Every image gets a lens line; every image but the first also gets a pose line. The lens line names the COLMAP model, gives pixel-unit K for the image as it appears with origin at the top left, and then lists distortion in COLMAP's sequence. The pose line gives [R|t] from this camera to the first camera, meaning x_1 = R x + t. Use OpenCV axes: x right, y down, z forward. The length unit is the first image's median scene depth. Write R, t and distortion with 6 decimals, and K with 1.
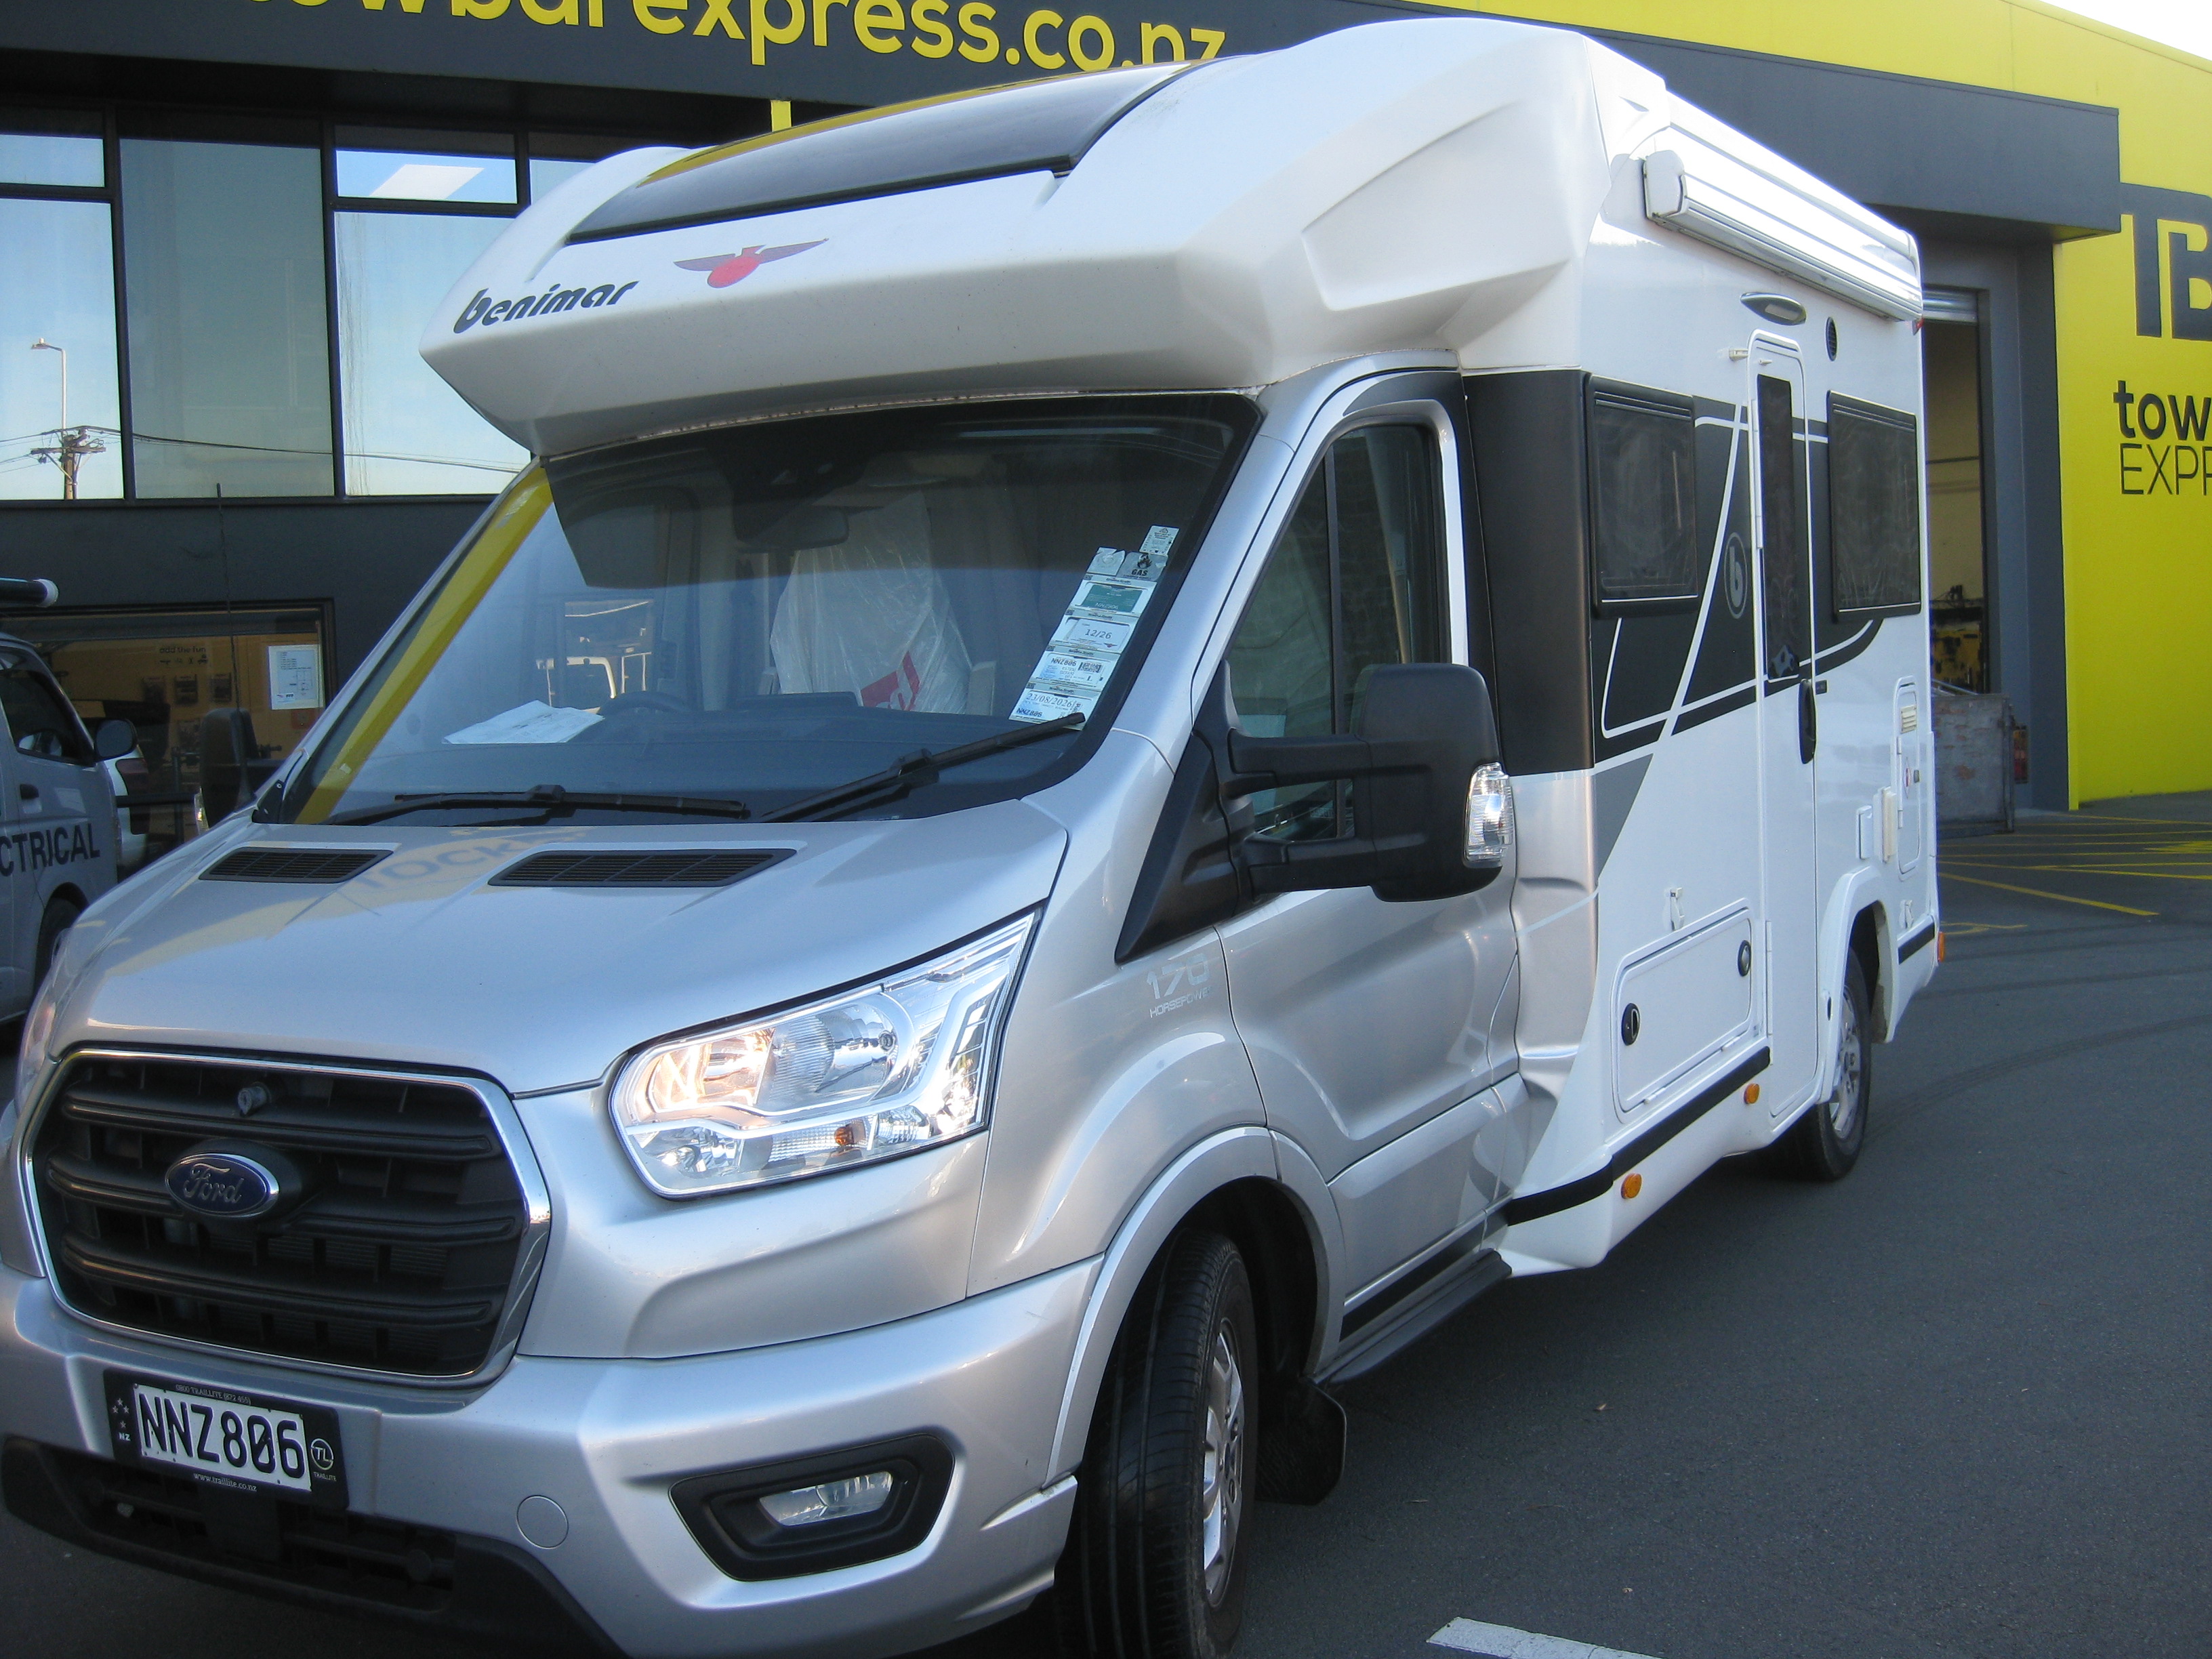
lens RADIAL K [[2434.8, 0, 1116.2], [0, 2434.8, 798.8], [0, 0, 1]] dist [-0.151798, 0.057678]
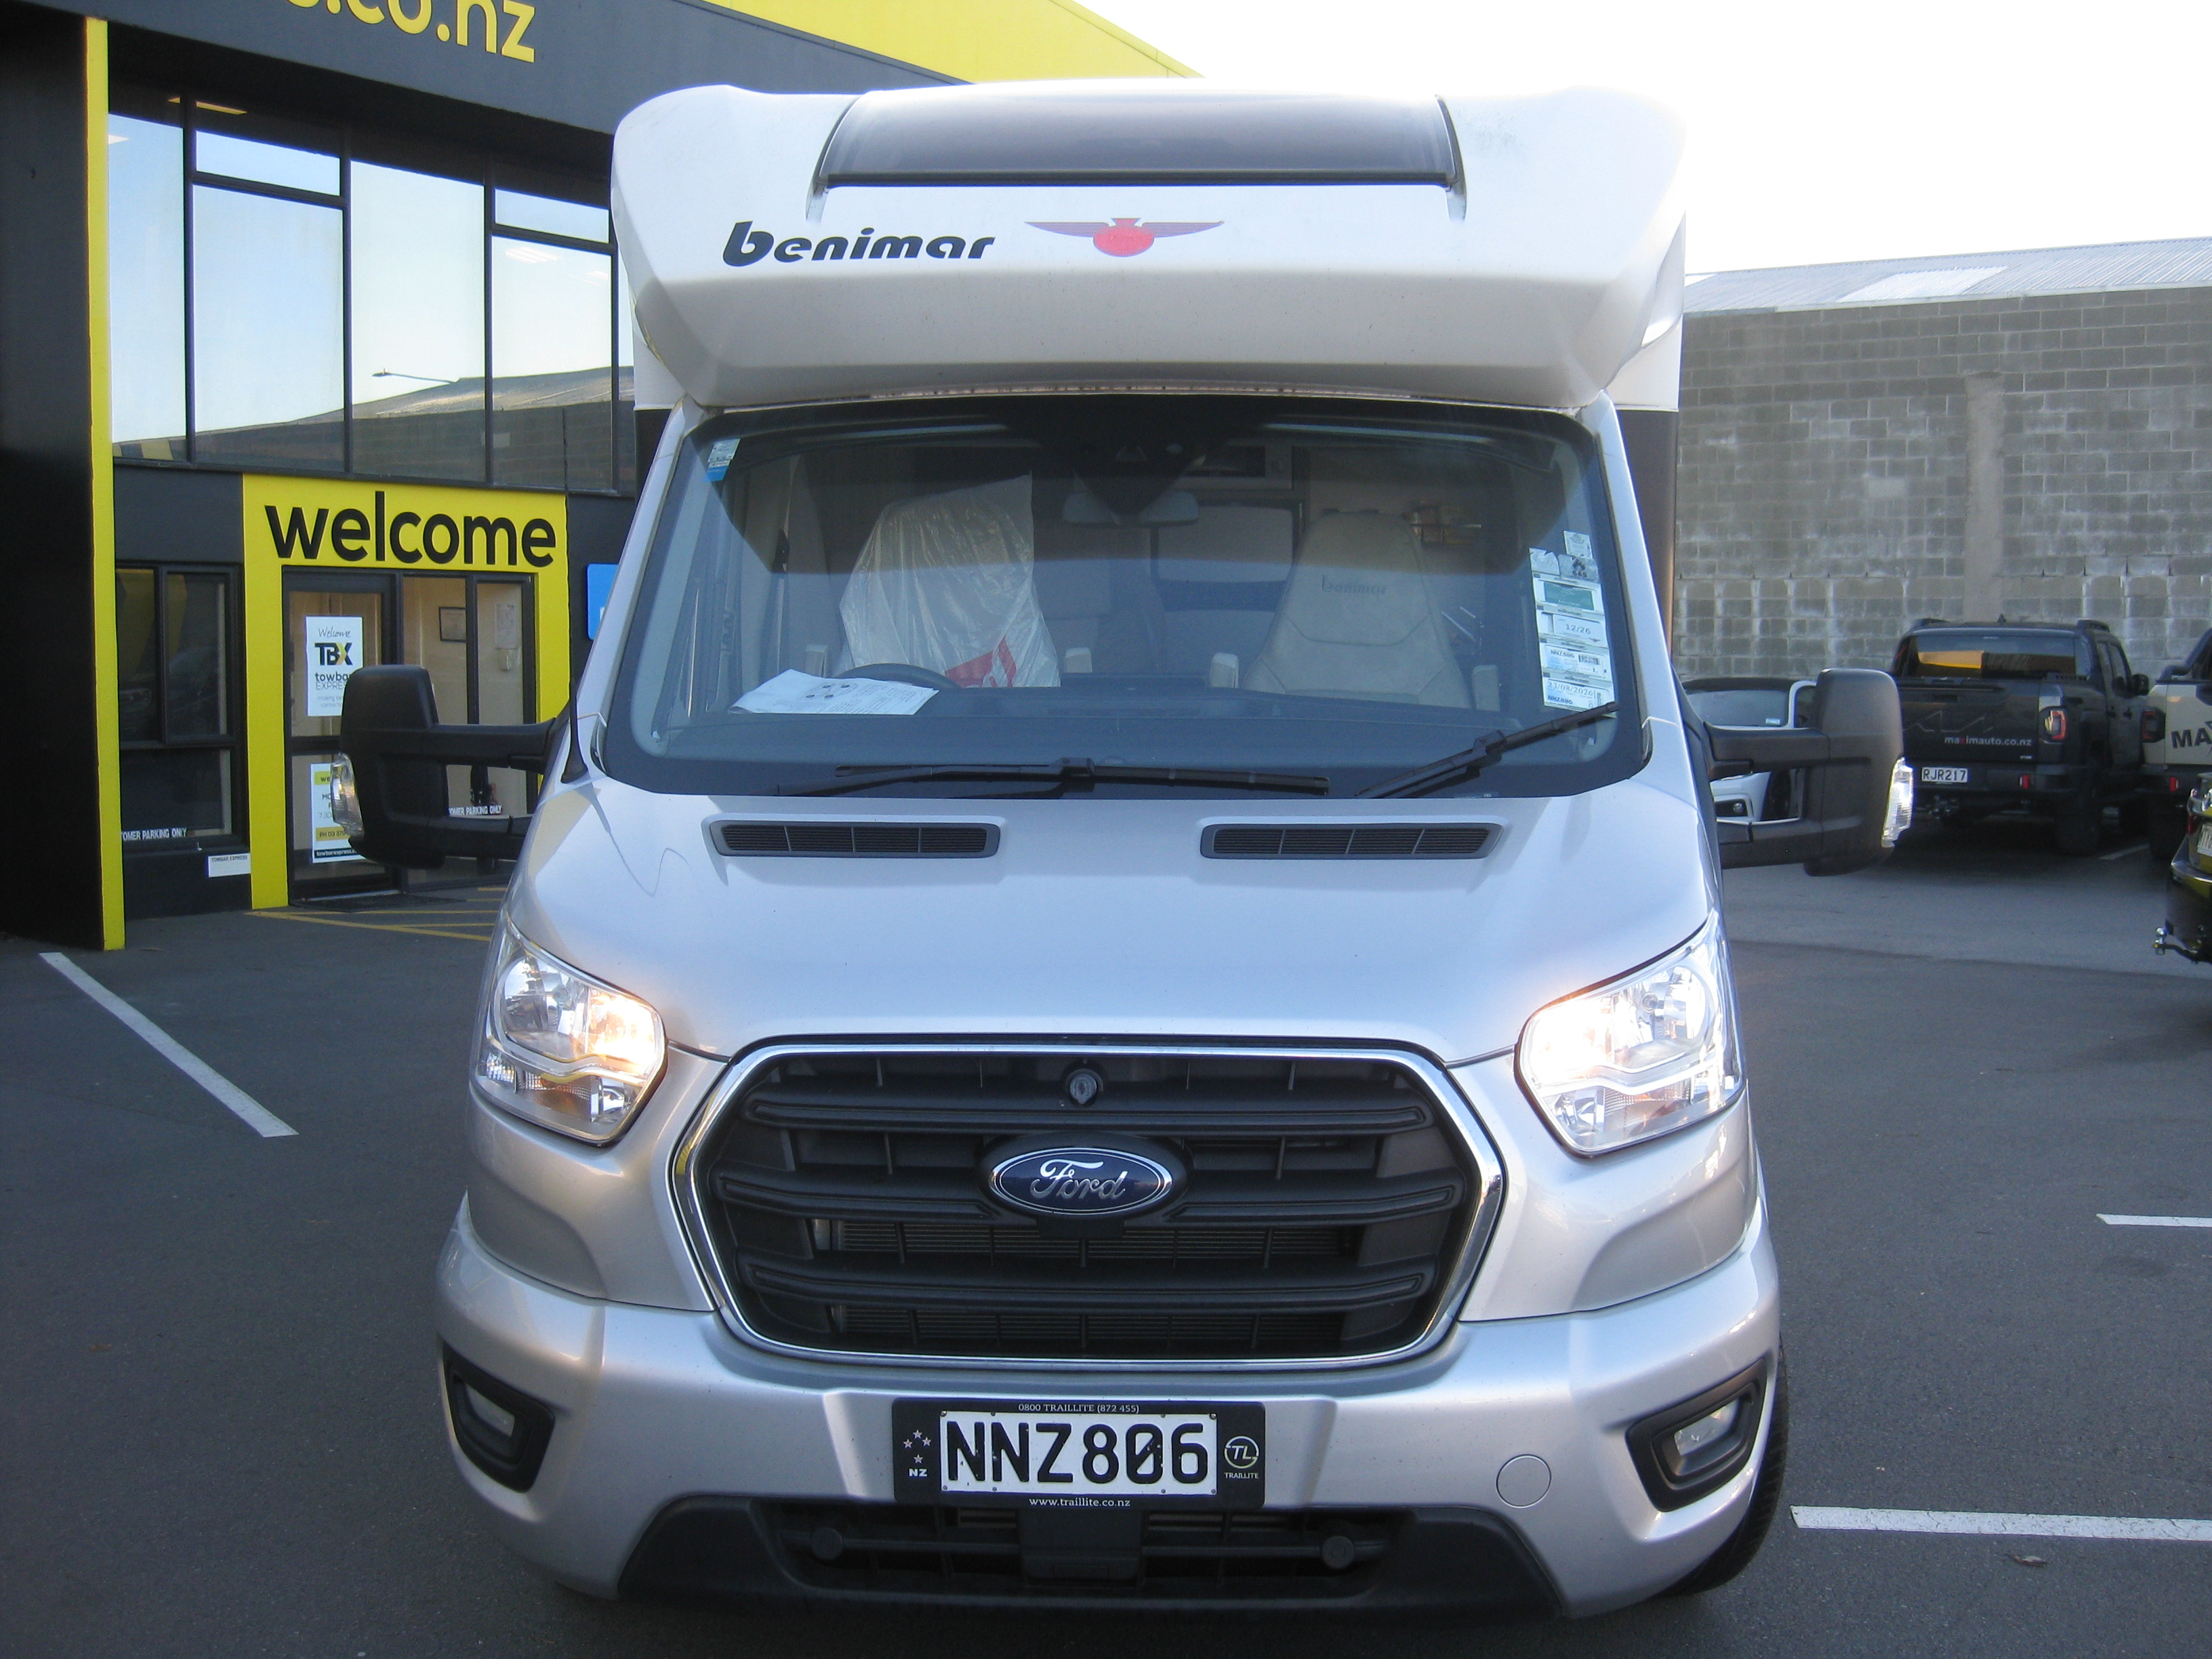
lens RADIAL K [[2420.3, 0, 1106.0], [0, 2420.3, 829.5], [0, 0, 1]] dist [-0.156438, 0.100532]
pose [[0.899994, 0.008772, 0.435813, -0.762418], [-0.012569, 0.999904, 0.005831, 0.020291], [-0.435720, -0.010726, 0.900018, 0.152035]]
